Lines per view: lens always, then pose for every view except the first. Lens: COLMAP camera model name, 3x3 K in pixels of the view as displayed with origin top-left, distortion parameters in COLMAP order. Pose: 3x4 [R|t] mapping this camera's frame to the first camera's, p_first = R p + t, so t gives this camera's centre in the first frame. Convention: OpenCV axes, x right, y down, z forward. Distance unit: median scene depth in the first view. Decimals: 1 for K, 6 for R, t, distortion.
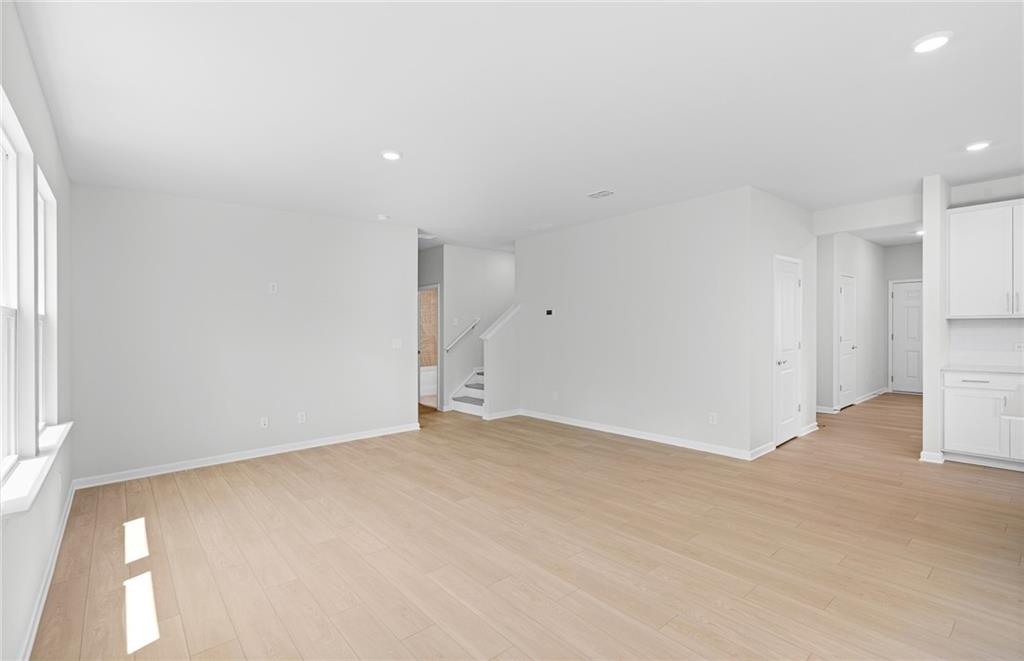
lens RADIAL K [[464.4, 0, 512.0], [0, 464.4, 330.5], [0, 0, 1]] dist [-0.001525, 0.000068]
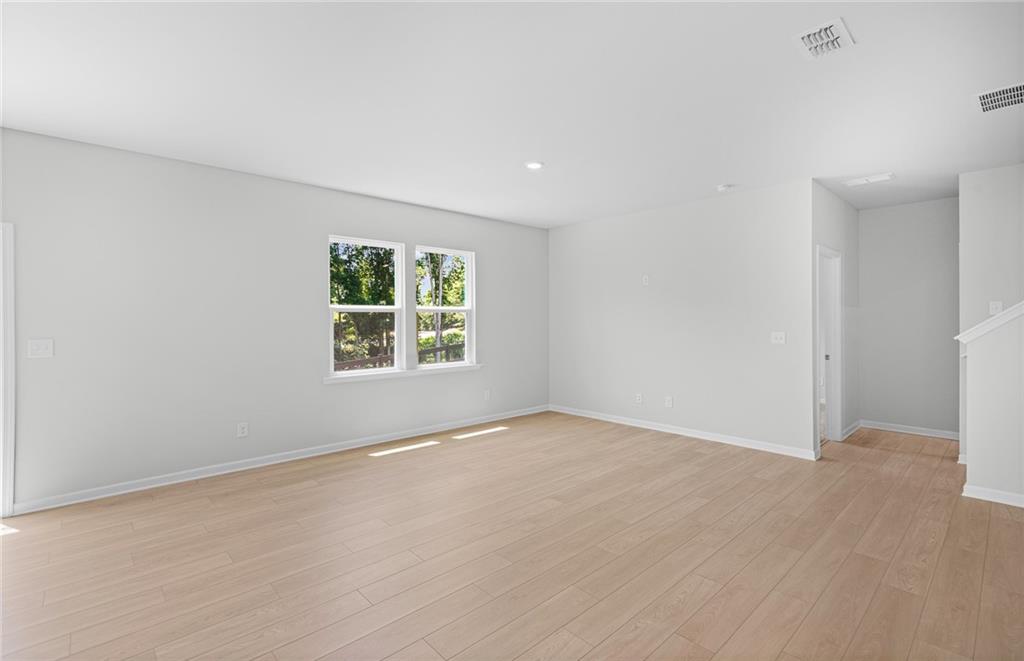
lens RADIAL K [[468.4, 0, 515.6], [0, 468.4, 315.7], [0, 0, 1]] dist [-0.002335, -0.000219]
pose [[0.046808, 0.011427, -0.998839, 0.770917], [-0.005133, 0.999924, 0.011199, -0.023533], [0.998891, 0.004603, 0.046863, 0.793866]]
